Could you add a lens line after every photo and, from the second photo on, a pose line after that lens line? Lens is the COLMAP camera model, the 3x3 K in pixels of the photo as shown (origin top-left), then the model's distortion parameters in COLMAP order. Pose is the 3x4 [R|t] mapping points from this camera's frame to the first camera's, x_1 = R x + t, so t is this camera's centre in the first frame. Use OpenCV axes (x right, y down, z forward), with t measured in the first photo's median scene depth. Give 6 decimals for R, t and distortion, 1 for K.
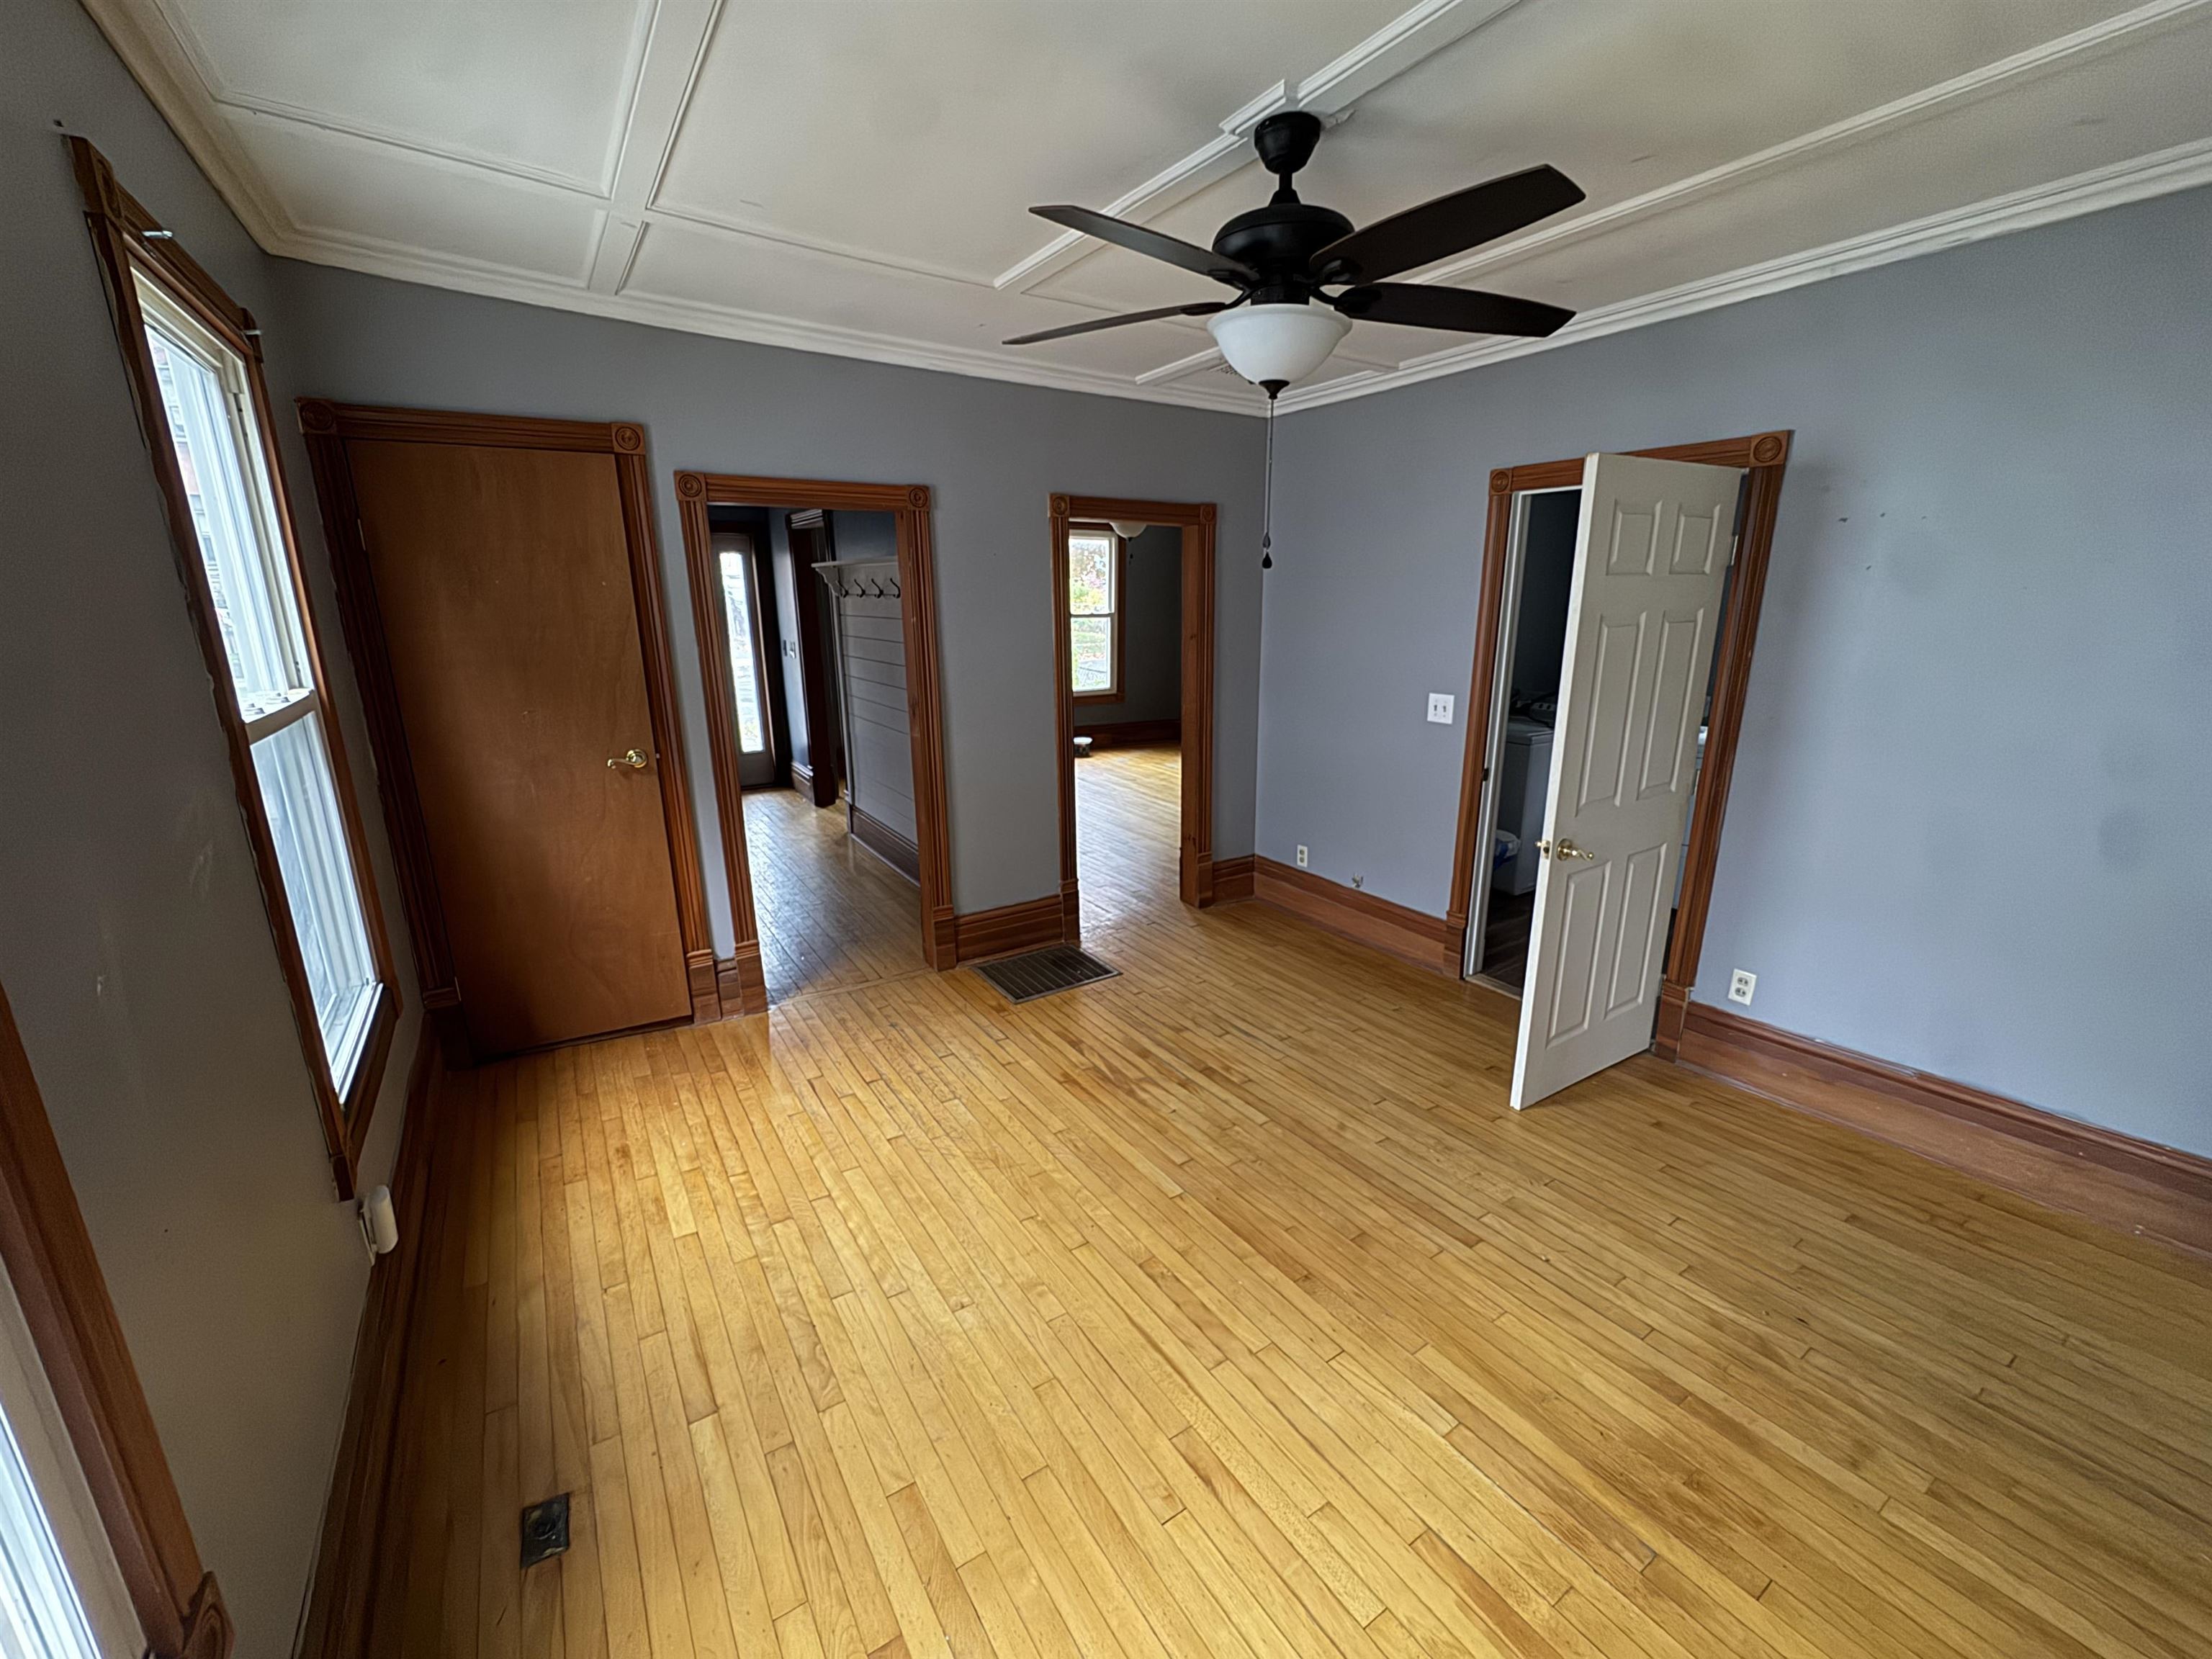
lens RADIAL K [[883.1, 0, 1106.1], [0, 883.1, 829.0], [0, 0, 1]] dist [-0.005097, 0.000738]
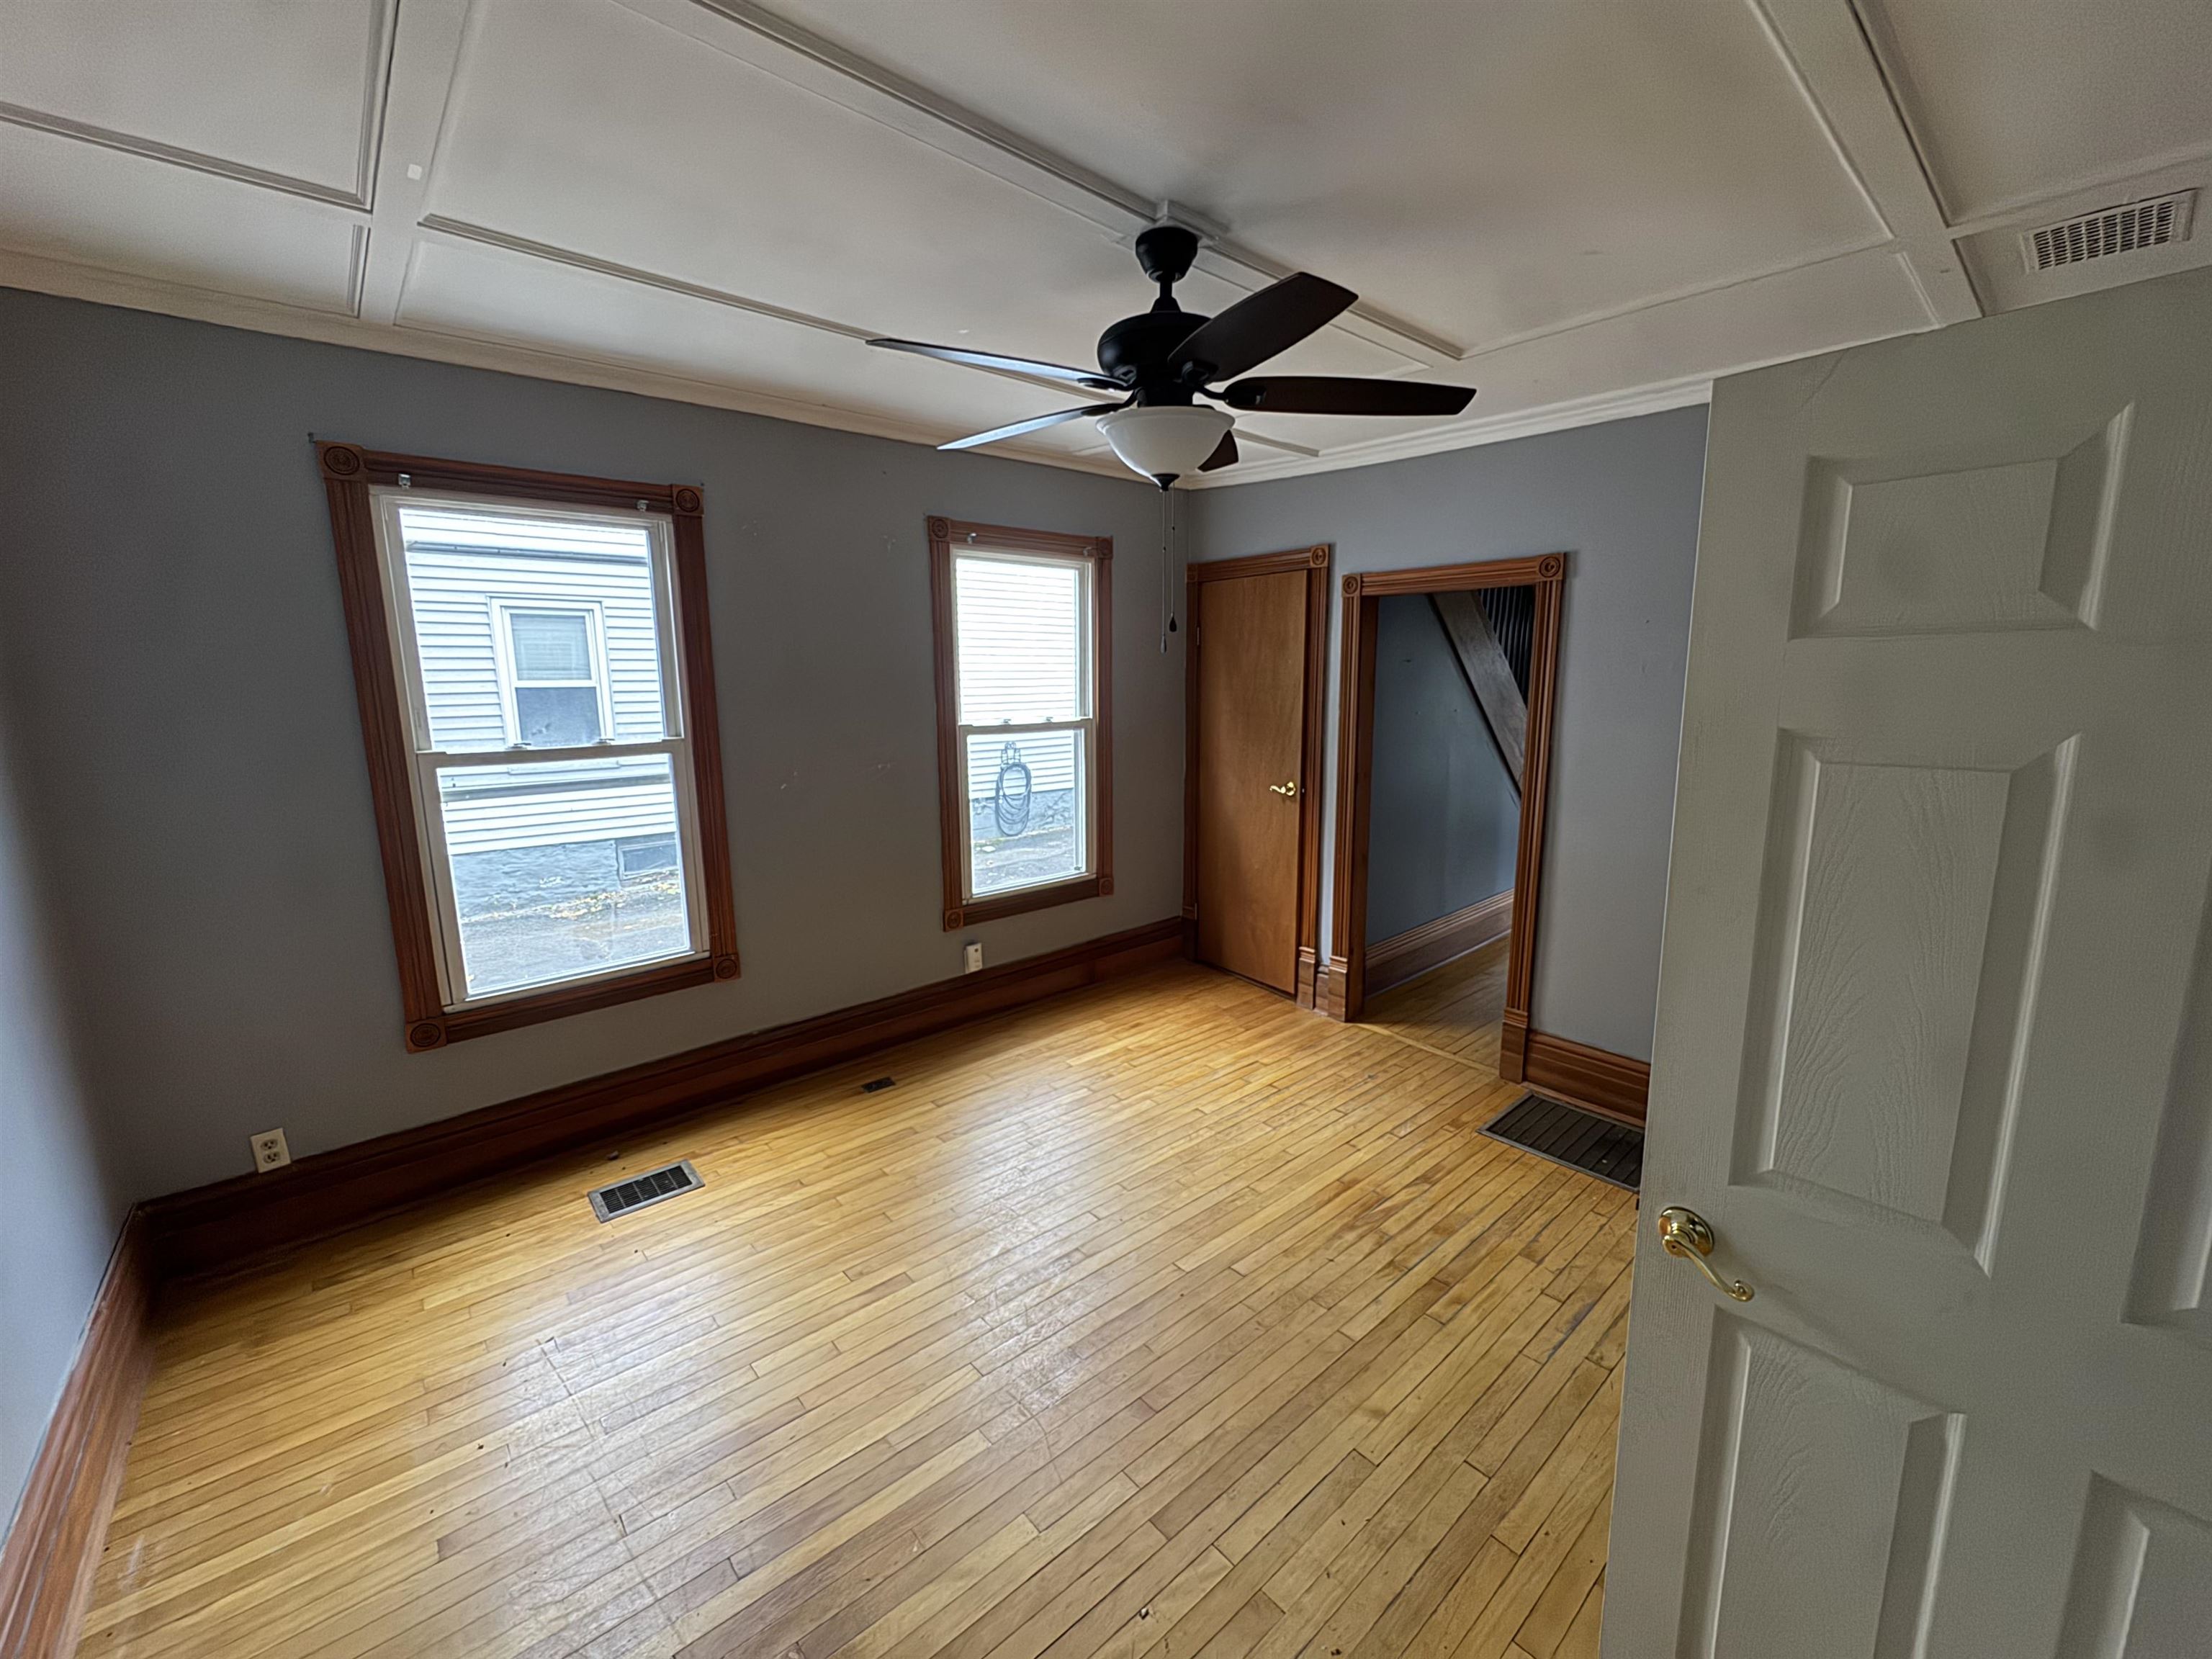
lens RADIAL K [[883.1, 0, 1107.9], [0, 883.1, 829.0], [0, 0, 1]] dist [-0.005097, 0.000738]
pose [[0.142603, 0.178034, -0.973637, 0.816043], [-0.246628, 0.959054, 0.139245, -0.152406], [0.958561, 0.220269, 0.180672, 0.544602]]
